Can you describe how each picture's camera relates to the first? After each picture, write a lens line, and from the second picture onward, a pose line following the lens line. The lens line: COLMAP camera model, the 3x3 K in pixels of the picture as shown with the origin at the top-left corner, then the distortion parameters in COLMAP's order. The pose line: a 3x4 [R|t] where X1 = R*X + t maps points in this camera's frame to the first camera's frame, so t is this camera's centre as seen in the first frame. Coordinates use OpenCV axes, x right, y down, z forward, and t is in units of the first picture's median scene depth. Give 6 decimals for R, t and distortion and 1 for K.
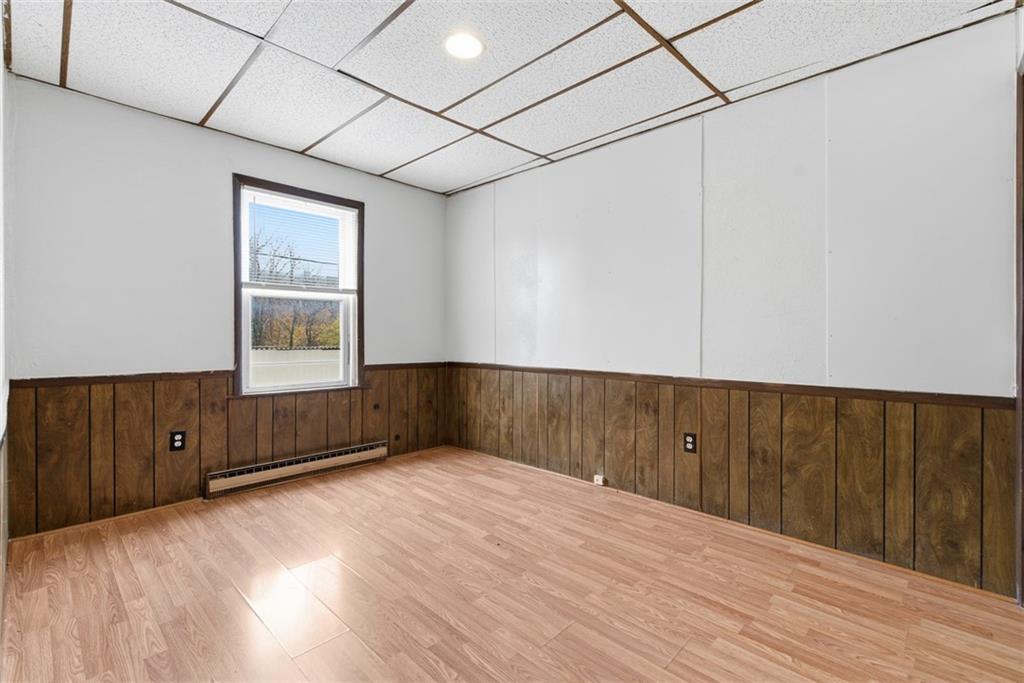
lens RADIAL K [[467.3, 0, 508.8], [0, 467.3, 336.4], [0, 0, 1]] dist [0.003856, -0.001815]
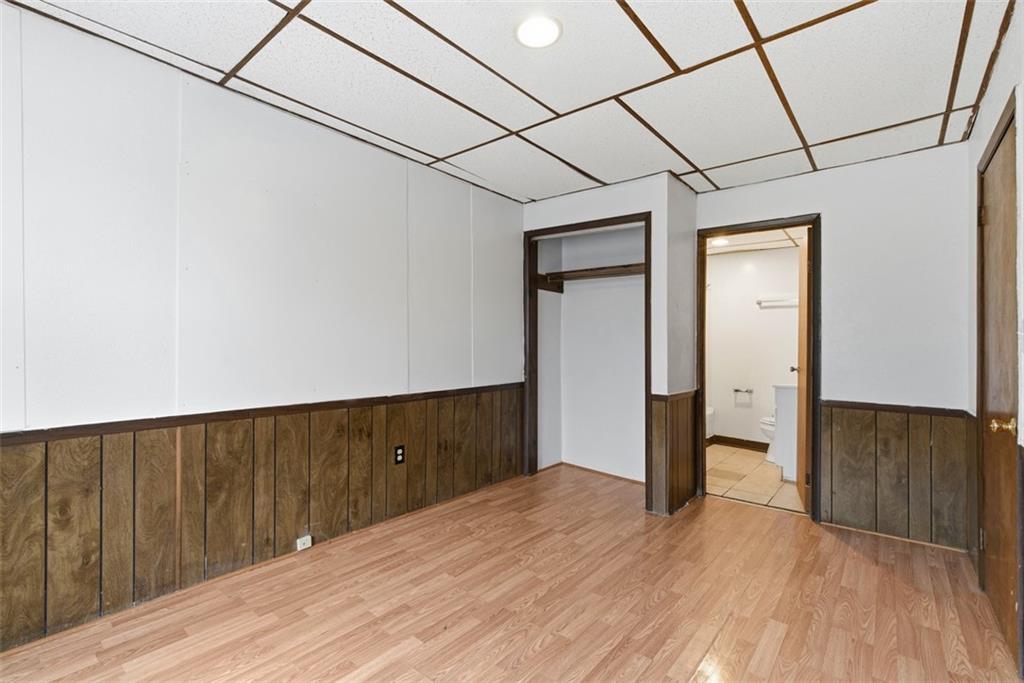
lens RADIAL K [[467.3, 0, 508.4], [0, 467.3, 344.5], [0, 0, 1]] dist [0.003856, -0.001815]
pose [[-0.086393, -0.000056, 0.996261, -0.756744], [0.002831, 0.999996, 0.000302, -0.030088], [-0.996257, 0.002846, -0.086392, 0.890561]]
